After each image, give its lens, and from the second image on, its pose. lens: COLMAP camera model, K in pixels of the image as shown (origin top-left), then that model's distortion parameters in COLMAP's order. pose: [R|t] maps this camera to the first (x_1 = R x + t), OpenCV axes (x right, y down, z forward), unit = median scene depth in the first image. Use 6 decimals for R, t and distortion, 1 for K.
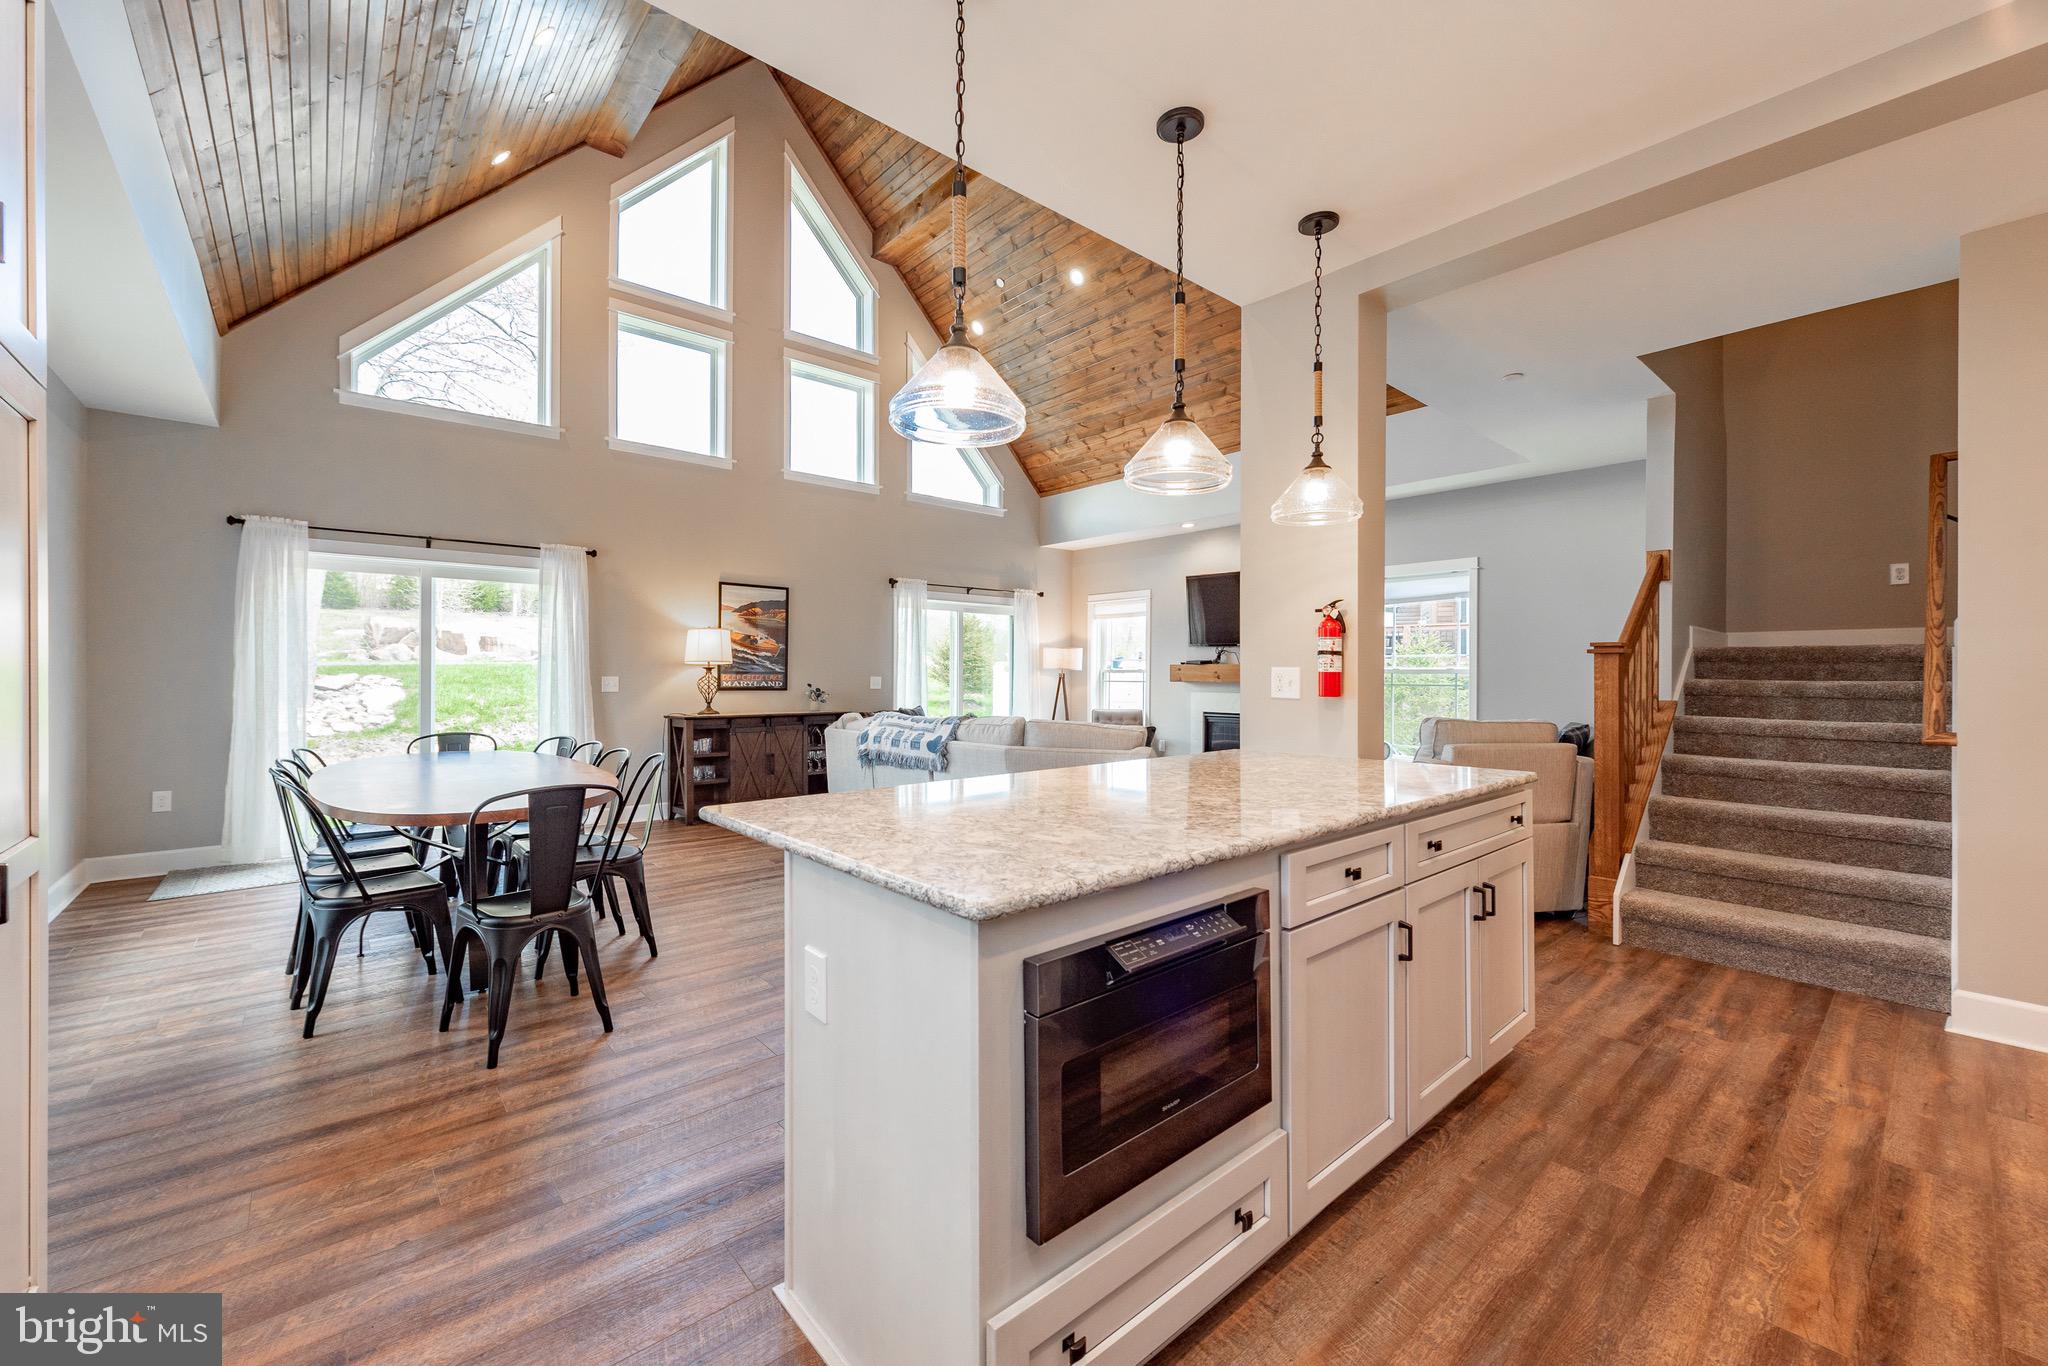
lens RADIAL K [[806.5, 0, 1014.3], [0, 806.5, 678.9], [0, 0, 1]] dist [0.001499, -0.000731]
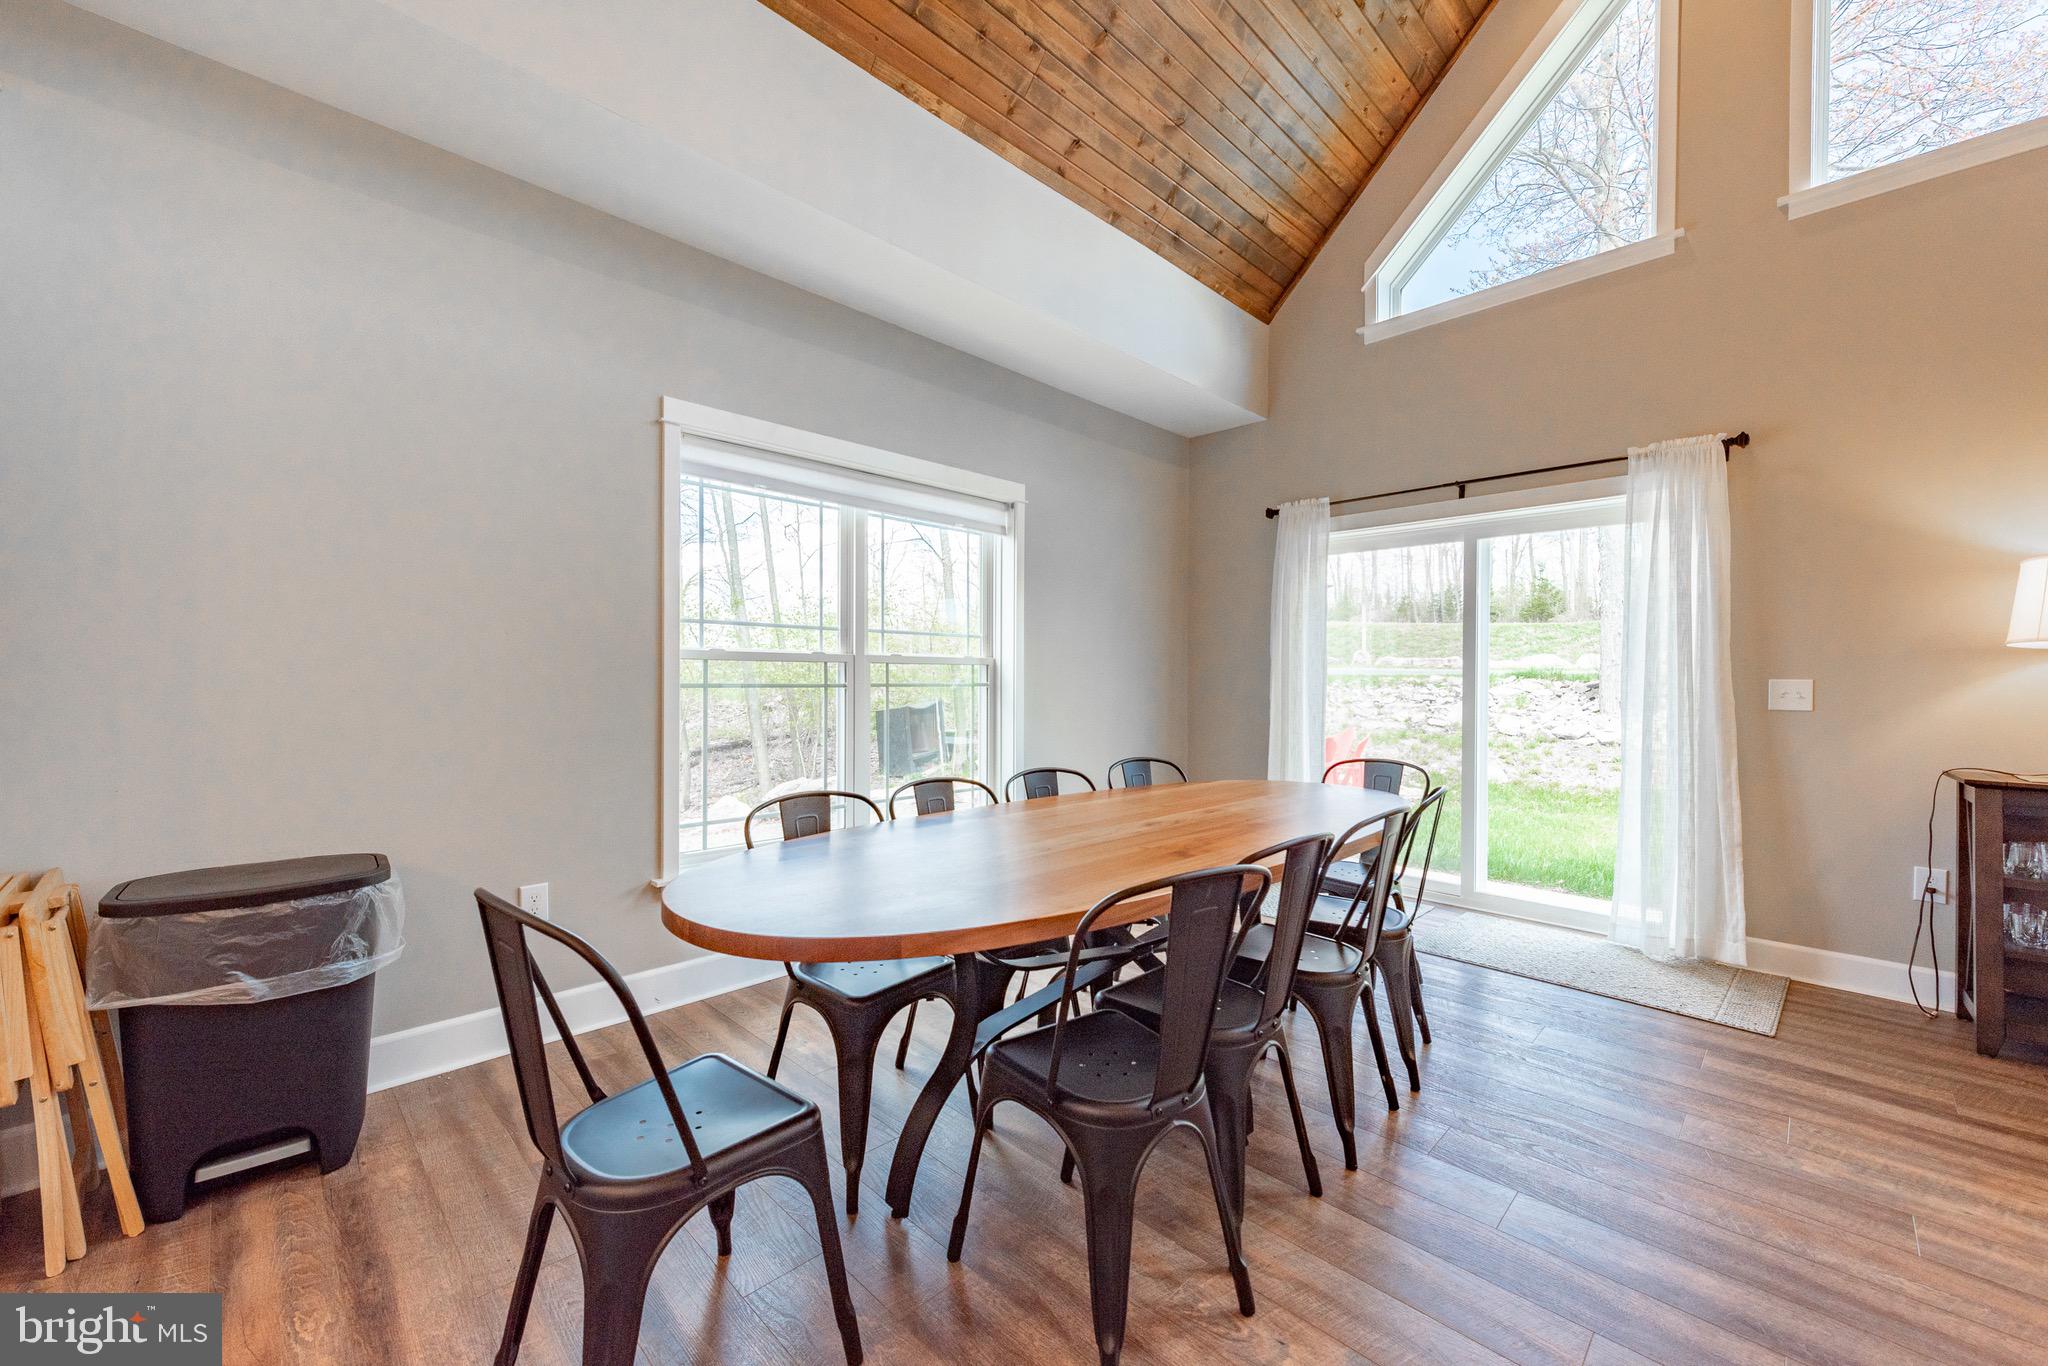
lens RADIAL K [[800.4, 0, 1019.0], [0, 800.4, 679.5], [0, 0, 1]] dist [0.015278, 0.000001]
pose [[0.068716, -0.000714, -0.997636, -0.032540], [-0.009926, 0.999950, -0.001399, 0.002444], [0.997587, 0.009999, 0.068705, 0.441140]]
